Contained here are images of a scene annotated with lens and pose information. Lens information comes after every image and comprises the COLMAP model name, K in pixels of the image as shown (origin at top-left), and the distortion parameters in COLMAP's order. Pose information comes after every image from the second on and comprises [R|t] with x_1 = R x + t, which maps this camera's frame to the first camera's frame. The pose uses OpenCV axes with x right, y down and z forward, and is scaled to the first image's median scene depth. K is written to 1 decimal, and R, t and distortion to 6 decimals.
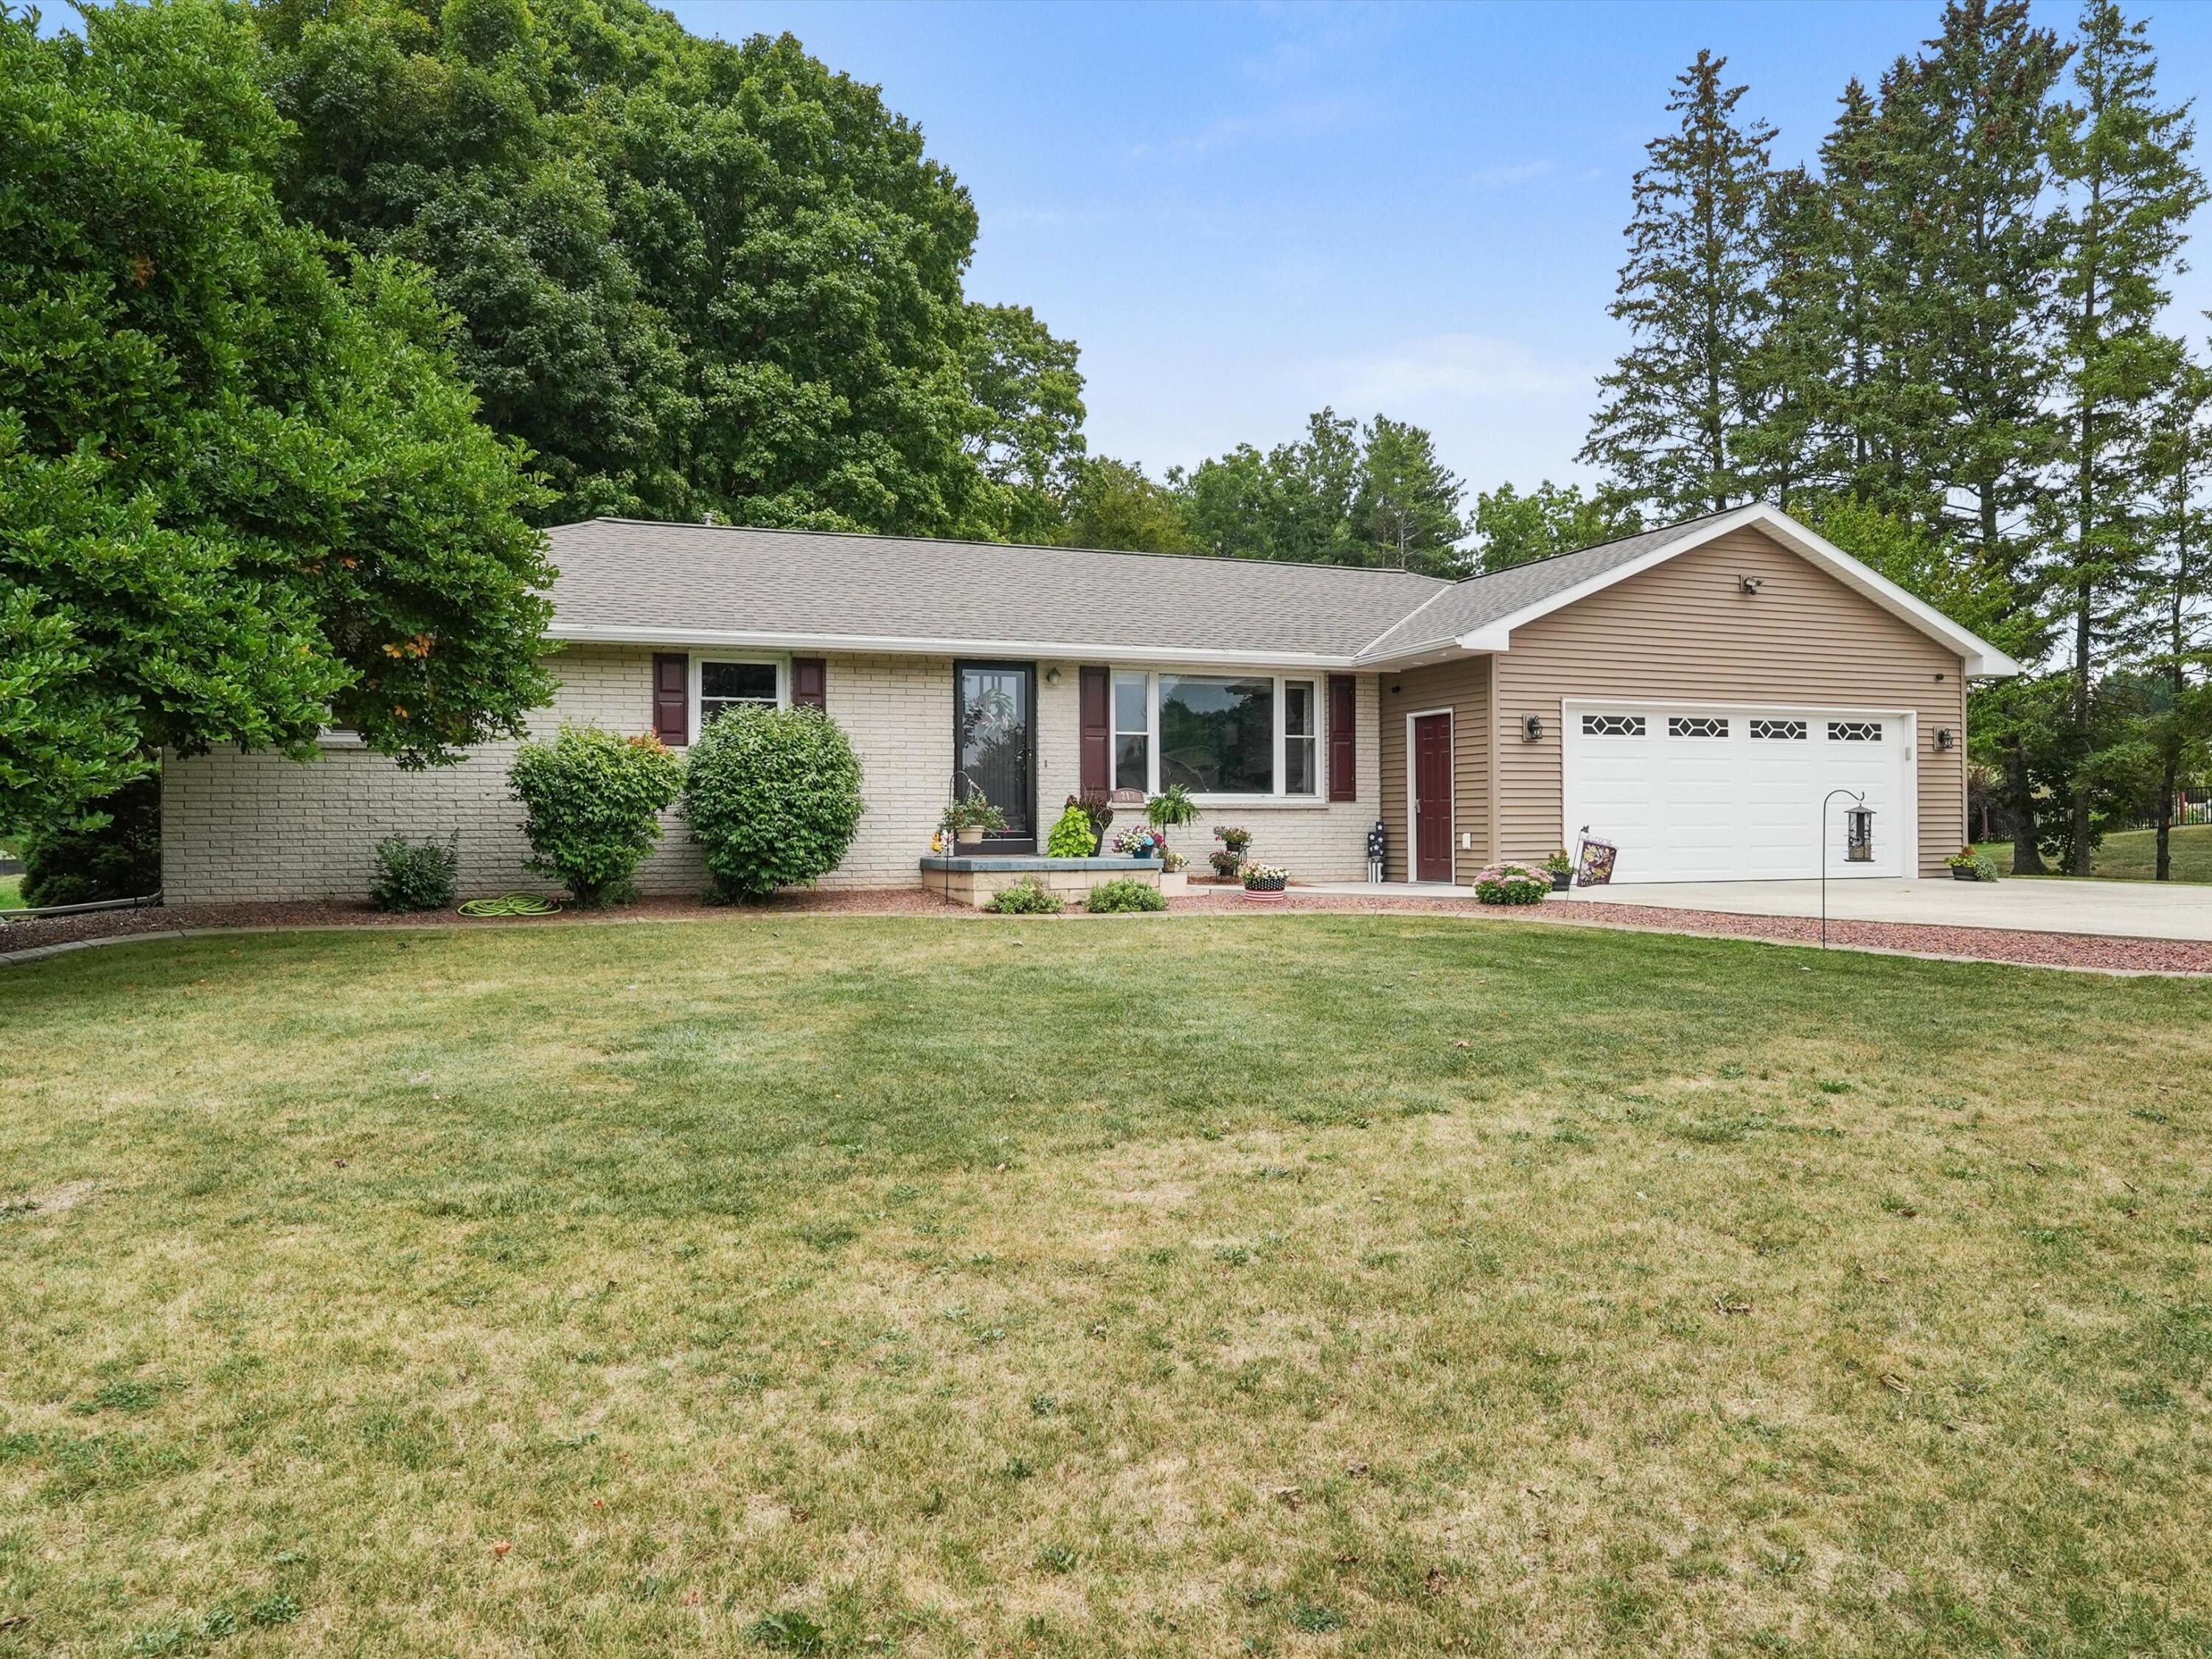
lens RADIAL K [[1507.1, 0, 1106.0], [0, 1507.1, 829.5], [0, 0, 1]] dist [0.000602, 0.000334]
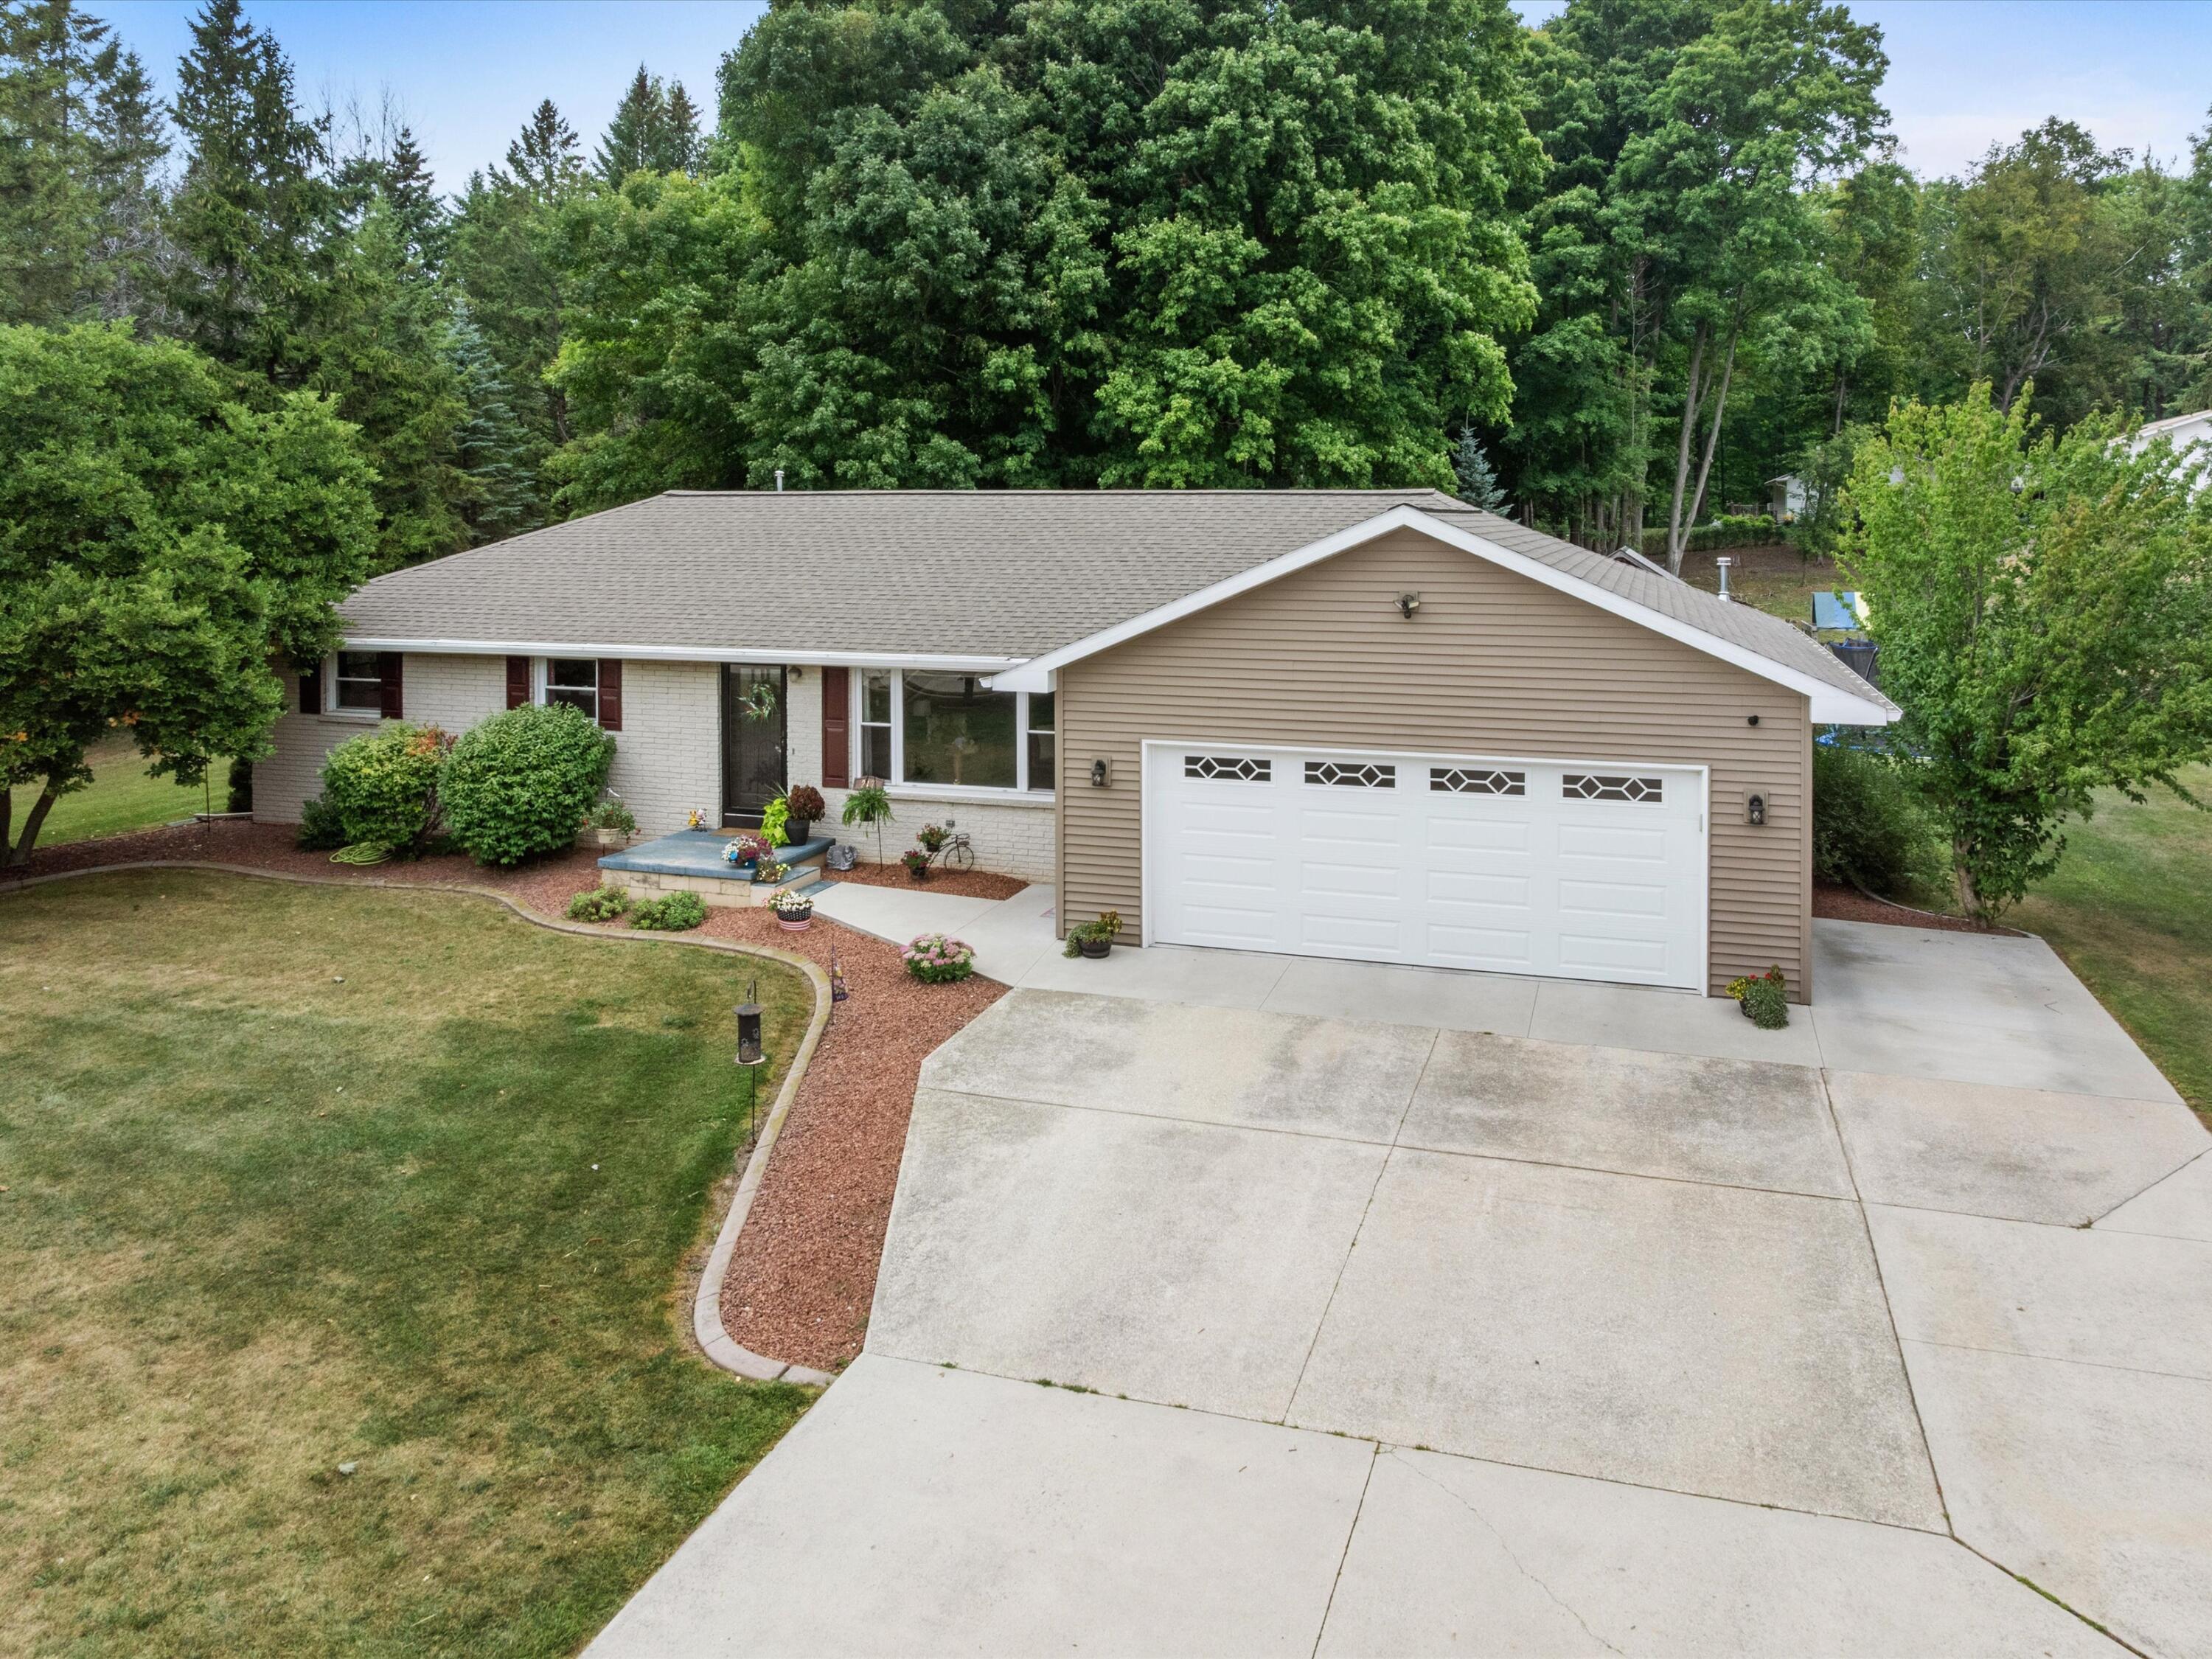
lens RADIAL K [[1585.8, 0, 1106.0], [0, 1585.8, 829.5], [0, 0, 1]] dist [-0.069118, 0.001652]
pose [[0.767191, 0.122805, -0.629553, 0.817326], [-0.005215, 0.982663, 0.185330, -0.192737], [0.641397, -0.138900, 0.754531, 0.250167]]
